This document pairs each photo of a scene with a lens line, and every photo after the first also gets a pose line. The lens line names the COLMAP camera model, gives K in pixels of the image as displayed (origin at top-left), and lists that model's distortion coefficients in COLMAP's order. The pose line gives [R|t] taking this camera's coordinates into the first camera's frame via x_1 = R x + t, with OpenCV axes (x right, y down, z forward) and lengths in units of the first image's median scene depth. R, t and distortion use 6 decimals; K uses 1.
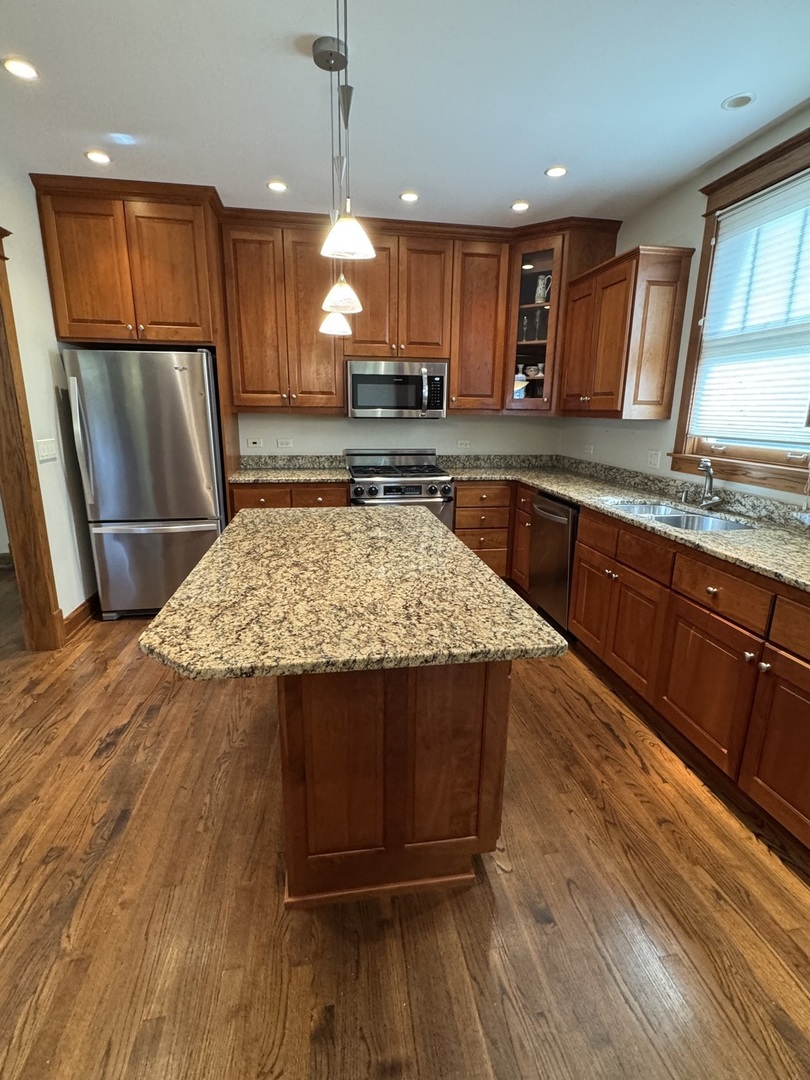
lens RADIAL K [[510.2, 0, 405.0], [0, 510.2, 540.0], [0, 0, 1]] dist [-0.004024, -0.000779]
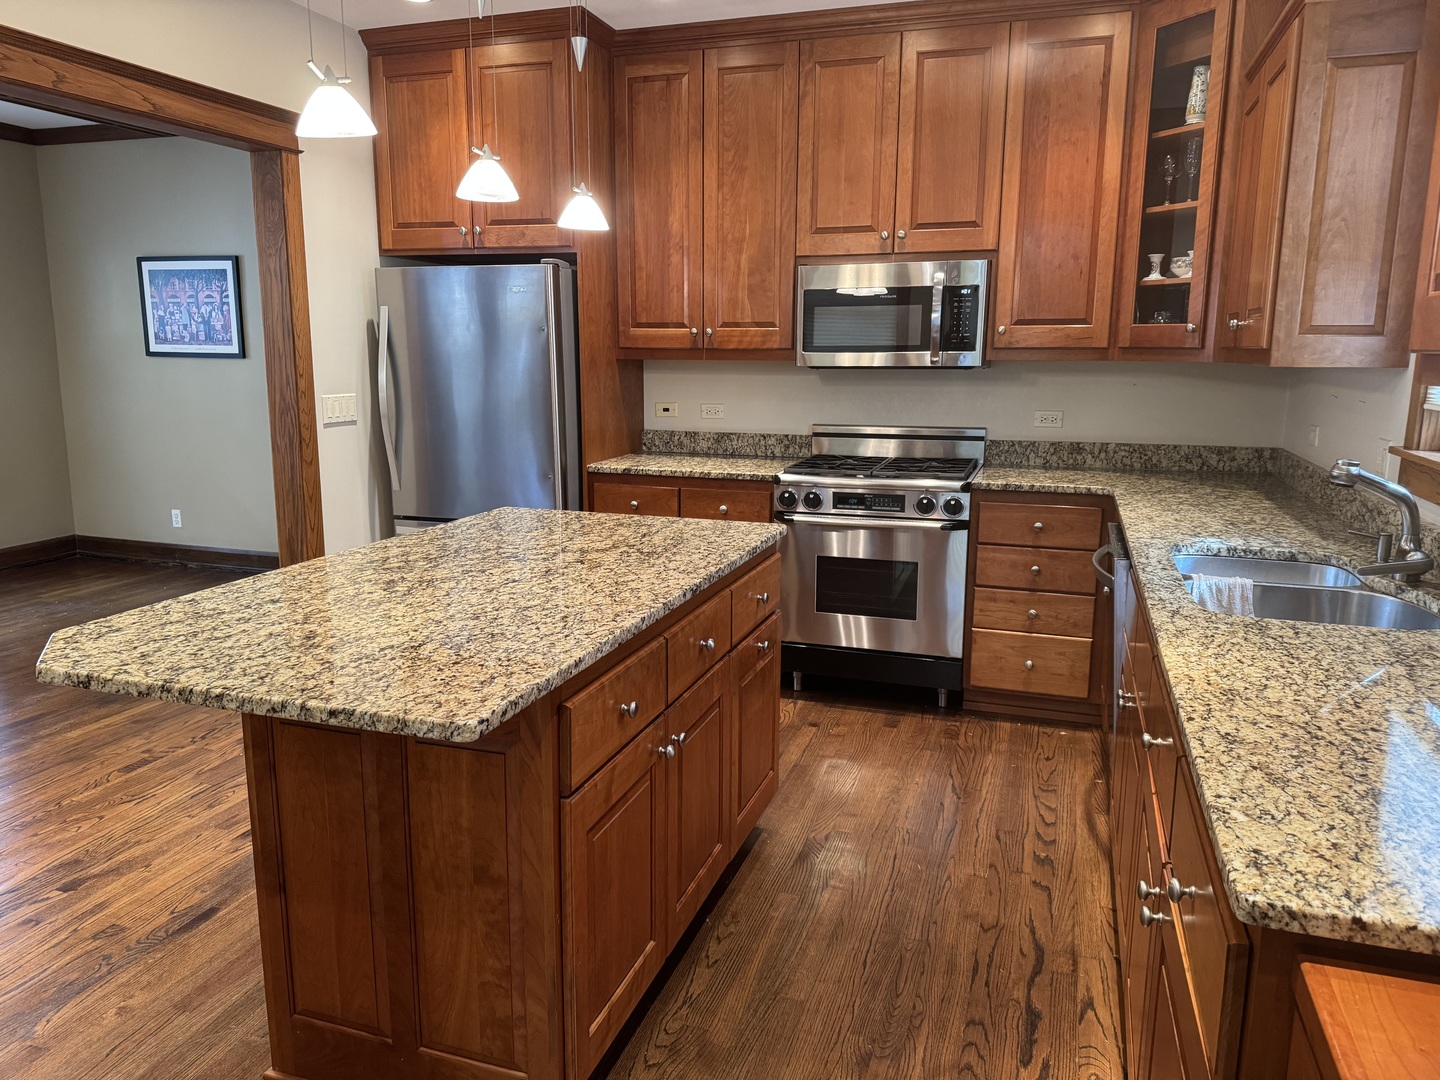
lens RADIAL K [[997.8, 0, 740.2], [0, 997.8, 547.5], [0, 0, 1]] dist [0.057321, -0.082237]
pose [[0.888324, 0.080974, -0.452021, 0.425858], [-0.108314, 0.993504, -0.034889, 0.000605], [0.446260, 0.079953, 0.891325, 0.022168]]
